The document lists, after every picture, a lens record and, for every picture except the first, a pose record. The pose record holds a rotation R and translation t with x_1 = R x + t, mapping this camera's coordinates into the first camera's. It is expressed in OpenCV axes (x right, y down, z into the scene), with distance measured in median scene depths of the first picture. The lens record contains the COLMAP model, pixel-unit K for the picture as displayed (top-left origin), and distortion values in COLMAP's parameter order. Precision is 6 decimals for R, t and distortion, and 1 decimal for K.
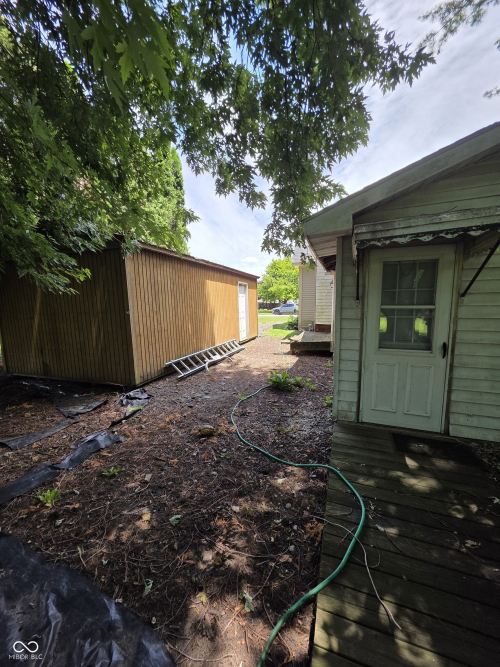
lens RADIAL K [[265.5, 0, 248.3], [0, 265.5, 337.5], [0, 0, 1]] dist [0.001514, 0.000371]
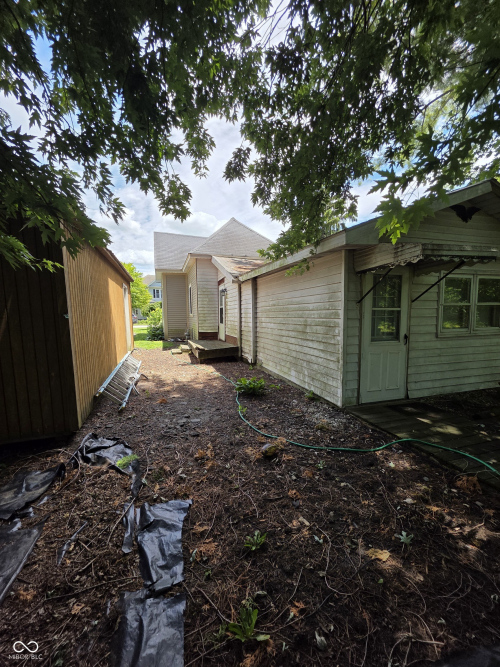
lens RADIAL K [[265.5, 0, 248.3], [0, 265.5, 337.5], [0, 0, 1]] dist [0.001514, 0.000371]
pose [[0.785329, -0.048893, 0.617145, -0.697993], [0.075015, 0.997046, -0.016468, -0.001912], [-0.614517, 0.059228, 0.786677, 0.340596]]
